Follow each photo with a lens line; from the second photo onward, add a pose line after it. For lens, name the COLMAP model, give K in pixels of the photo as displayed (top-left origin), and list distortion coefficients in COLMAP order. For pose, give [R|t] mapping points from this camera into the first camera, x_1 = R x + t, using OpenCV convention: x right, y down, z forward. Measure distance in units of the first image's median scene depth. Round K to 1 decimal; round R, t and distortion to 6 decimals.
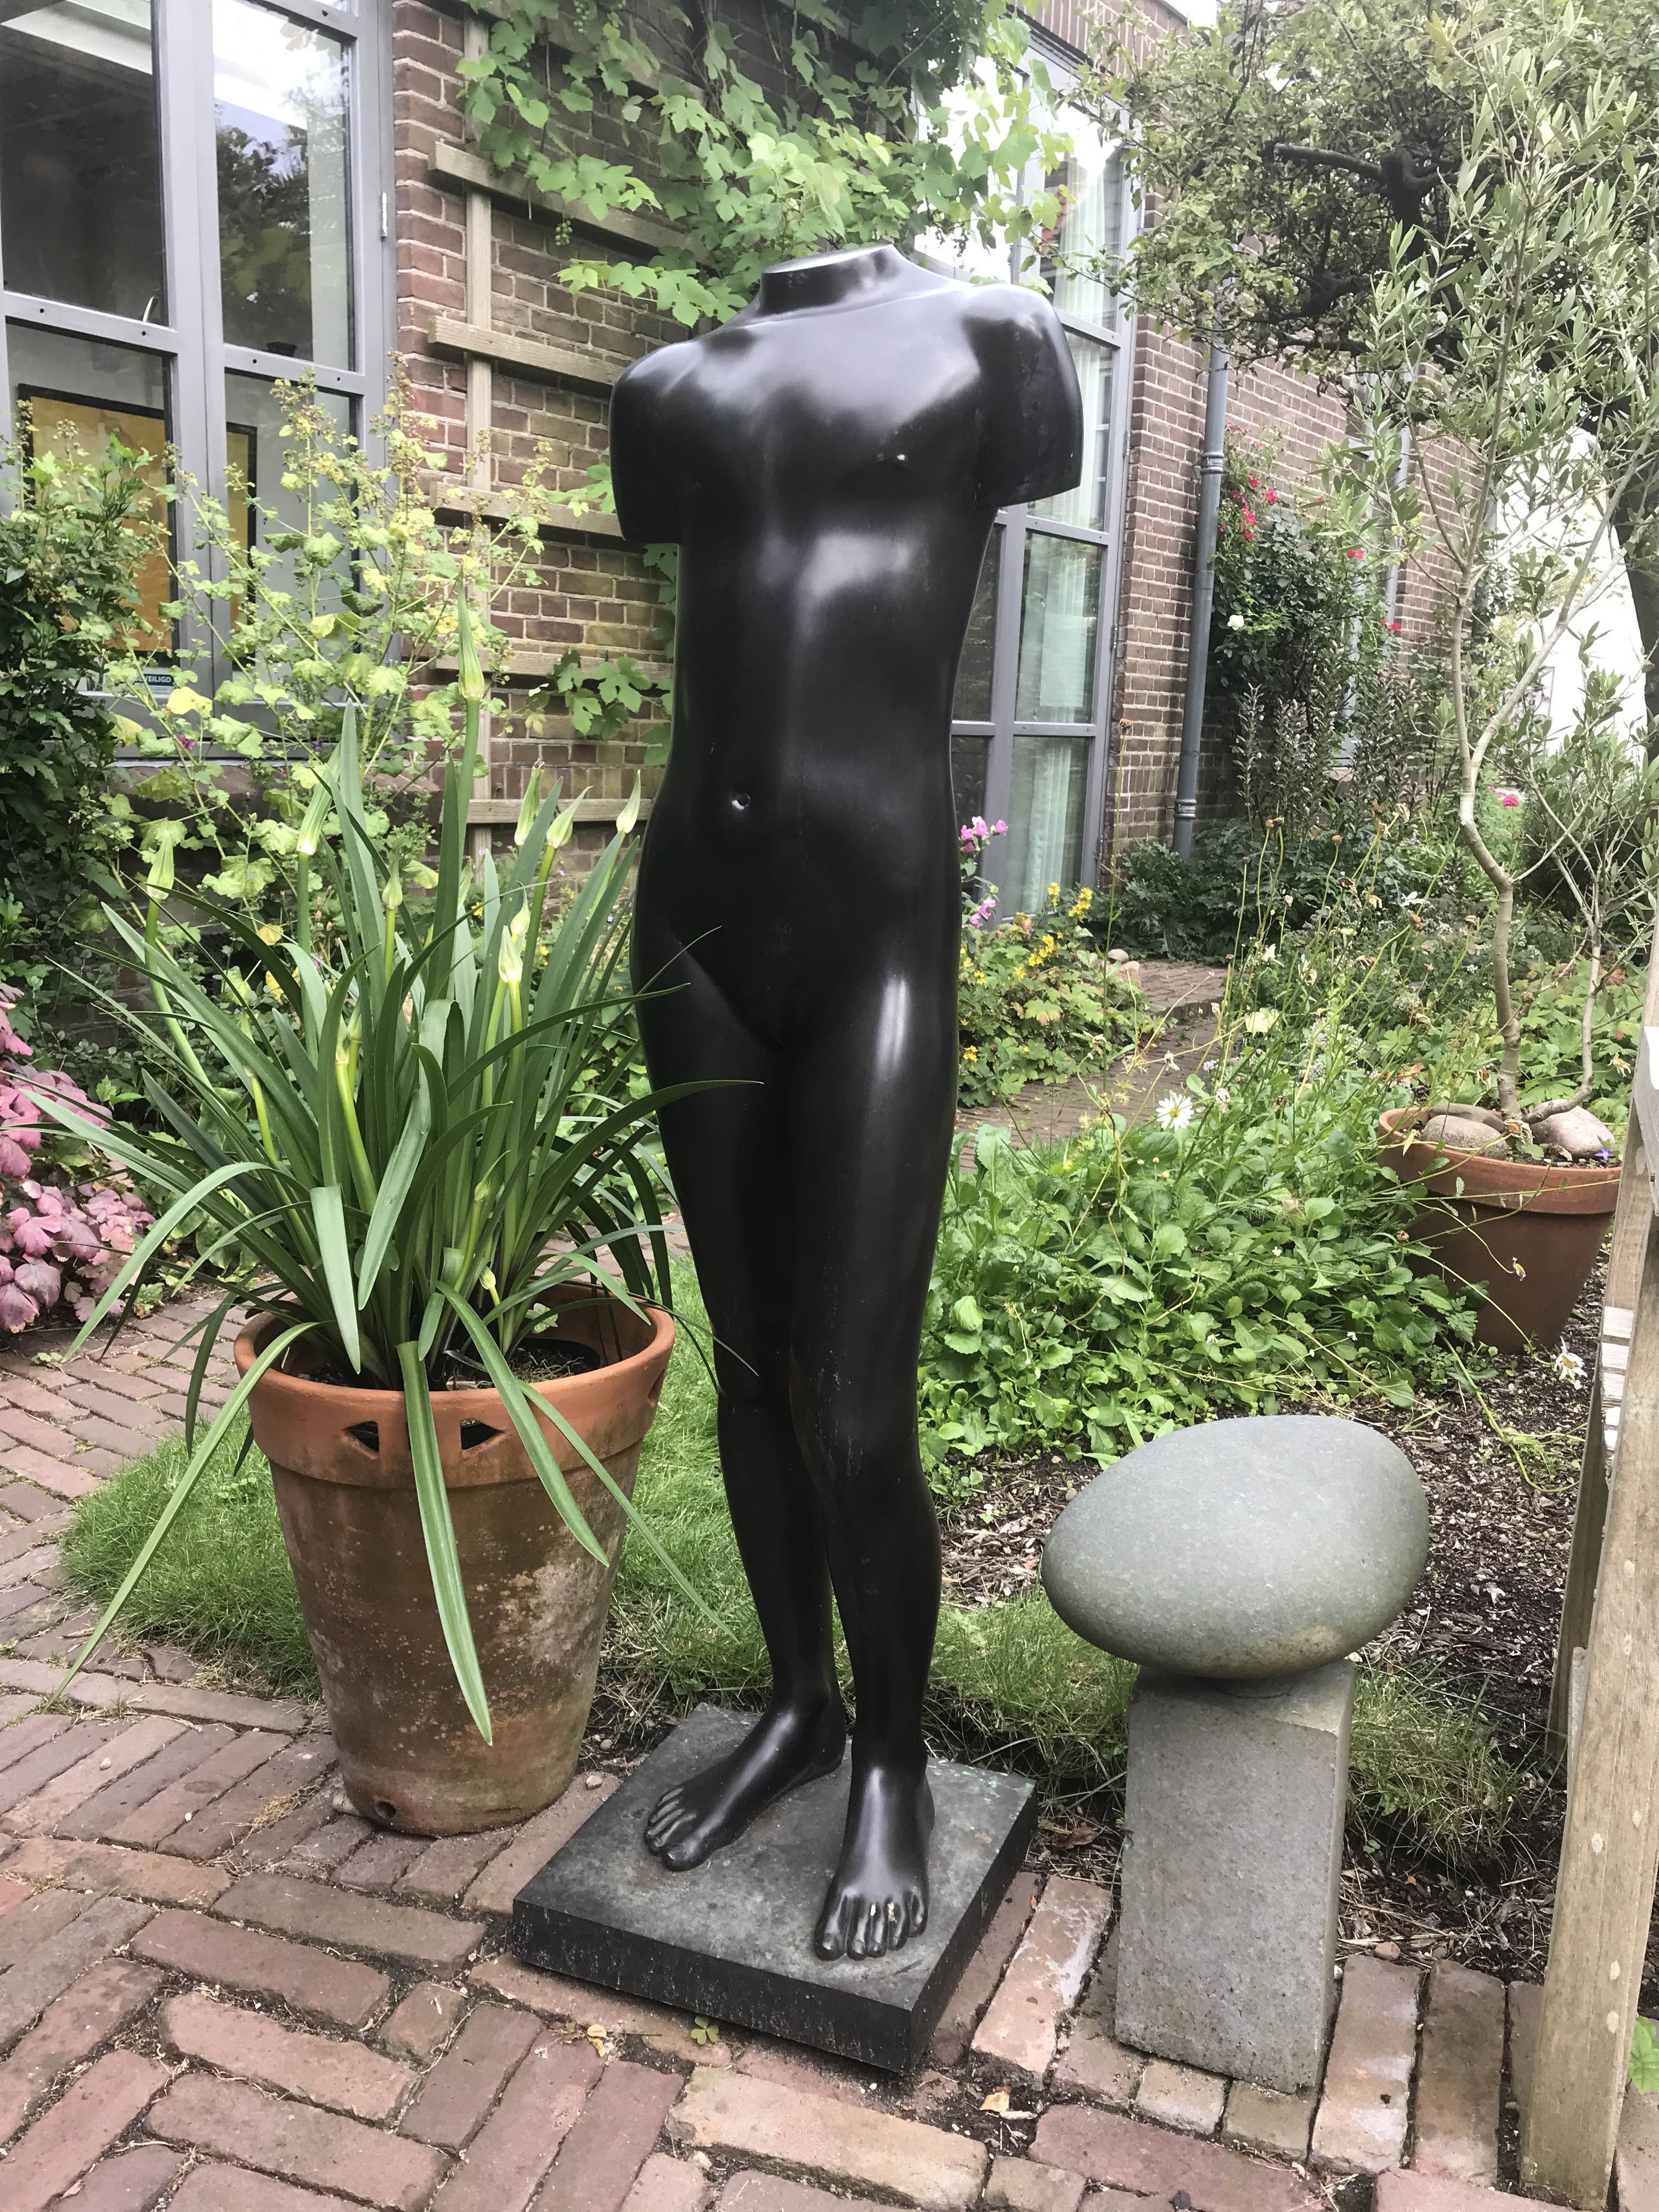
lens RADIAL K [[1797.4, 0, 829.5], [0, 1797.4, 1106.0], [0, 0, 1]] dist [0.024190, -0.004601]
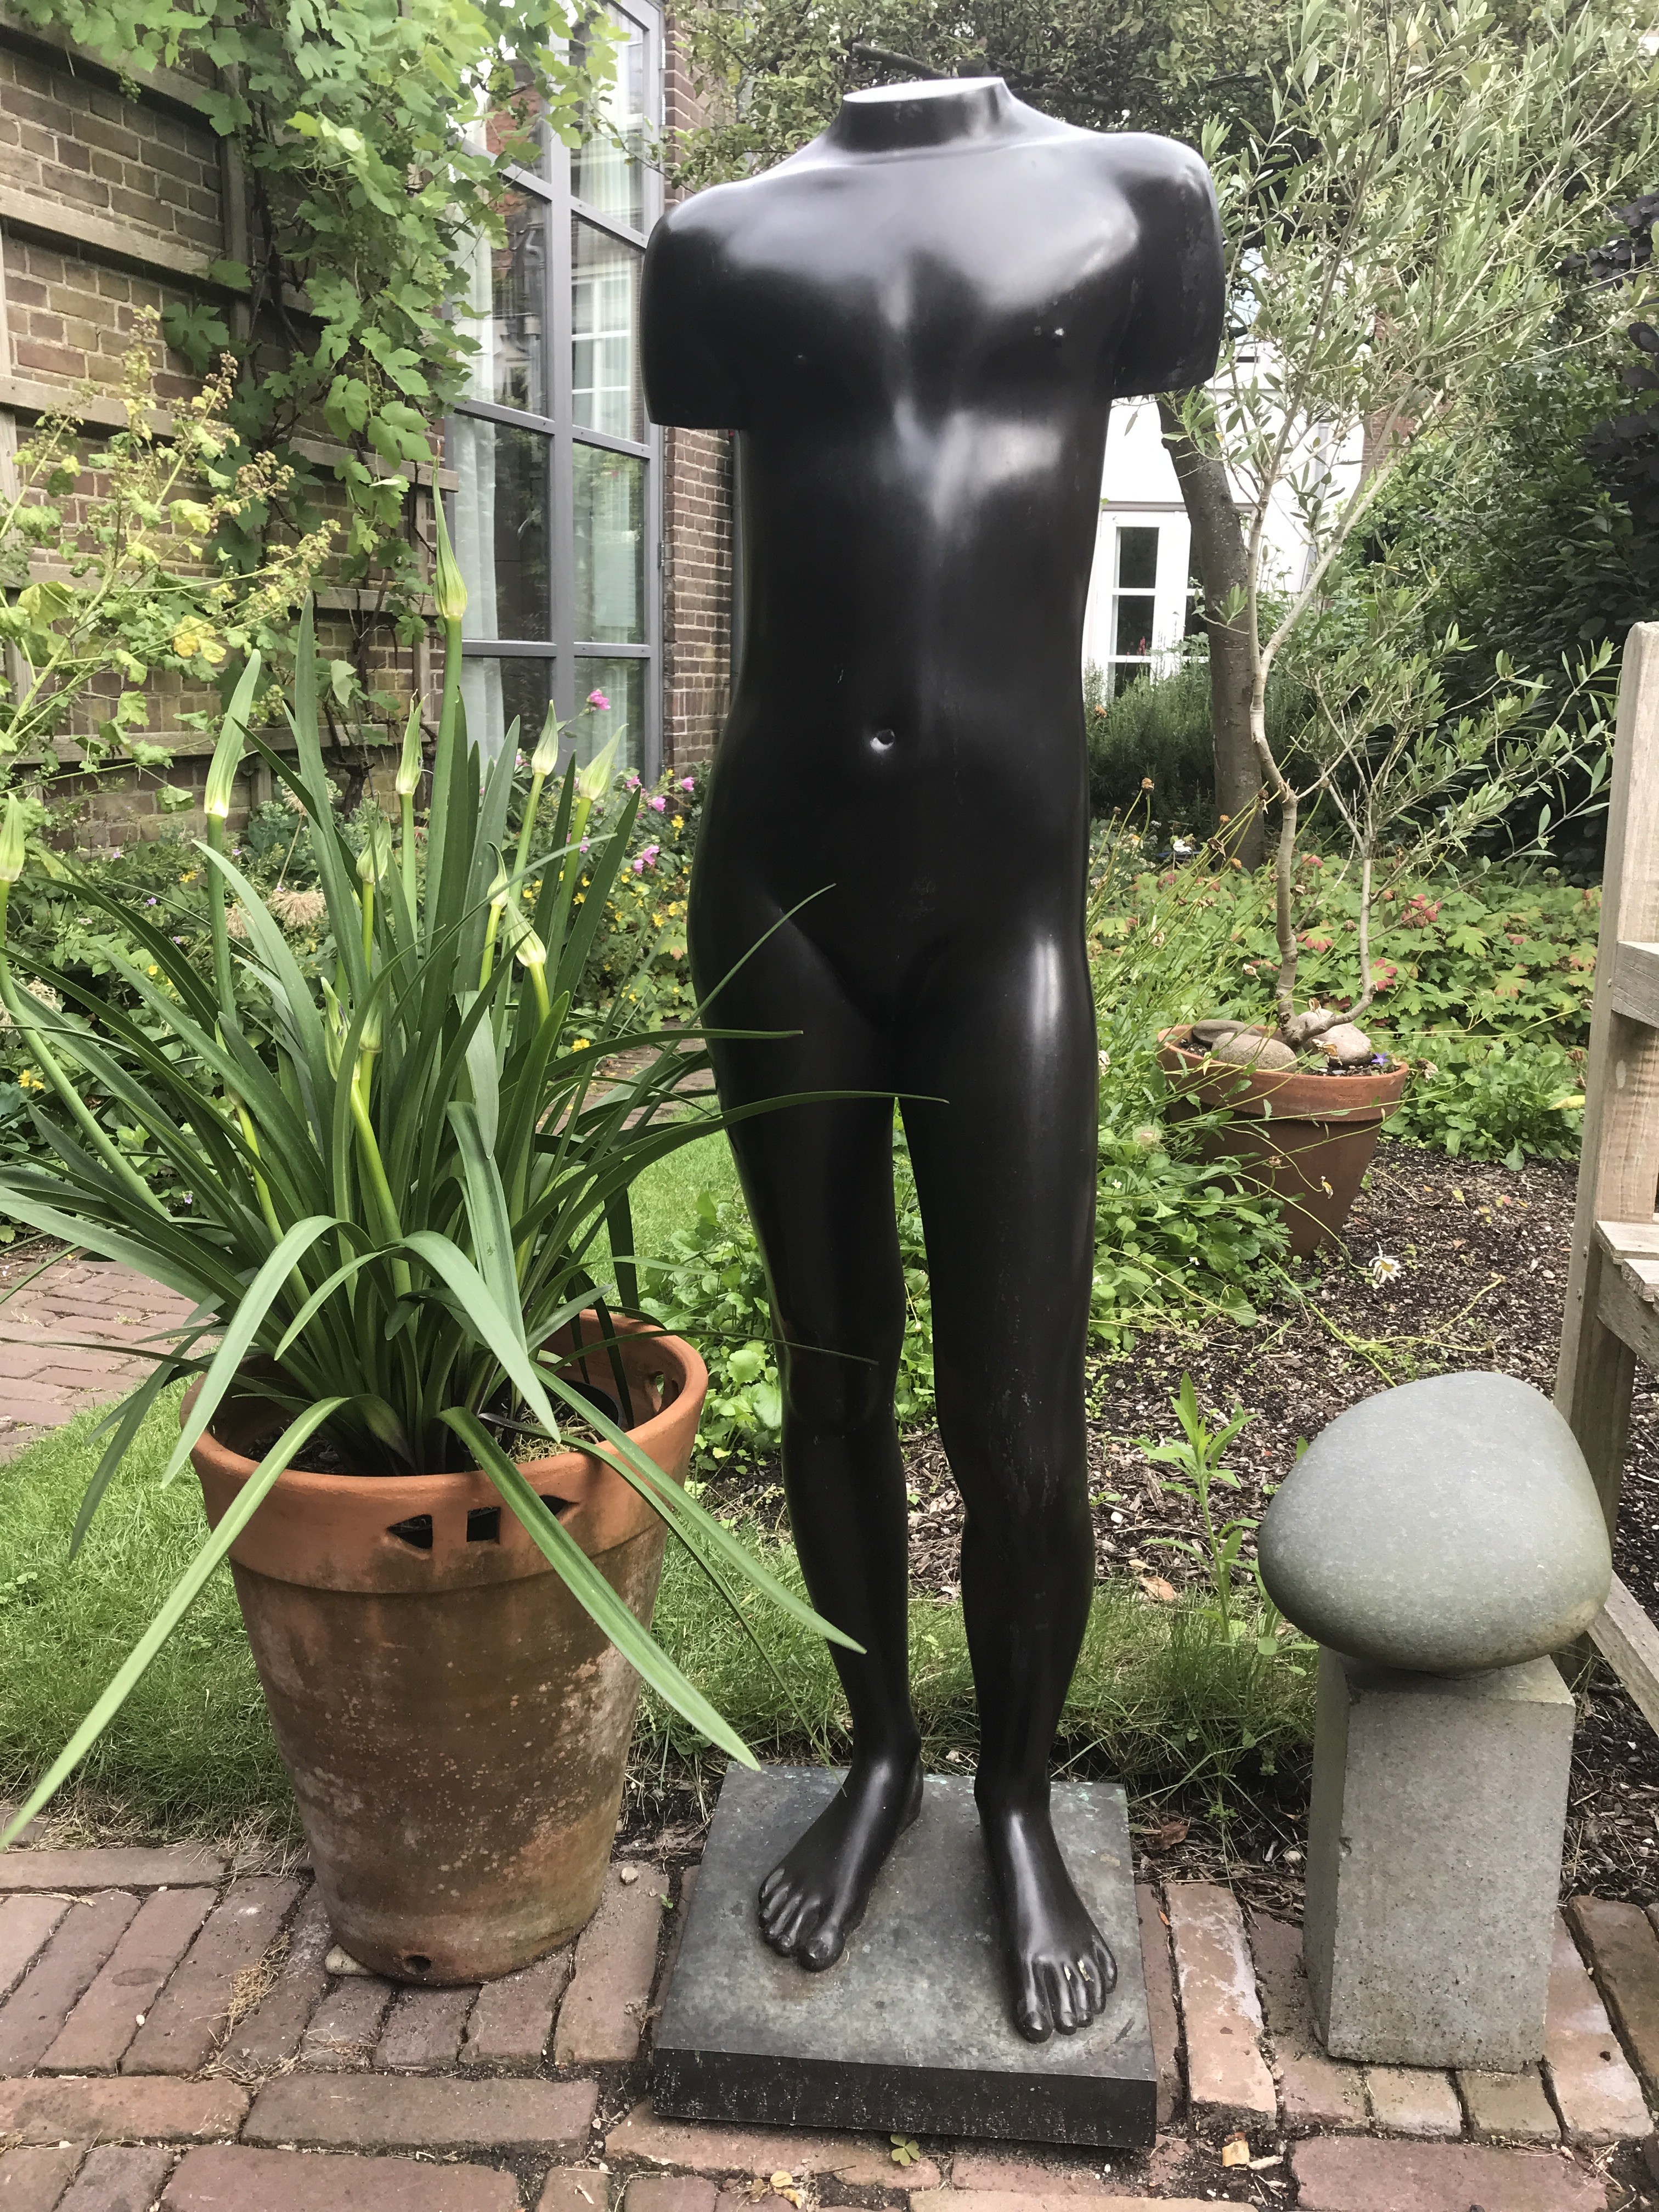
lens RADIAL K [[1798.6, 0, 832.4], [0, 1798.6, 1102.6], [0, 0, 1]] dist [0.059943, -0.071486]
pose [[0.956948, -0.079568, 0.279139, -0.285728], [0.068601, 0.996447, 0.048856, -0.037552], [-0.282035, -0.027603, 0.959007, 0.163625]]
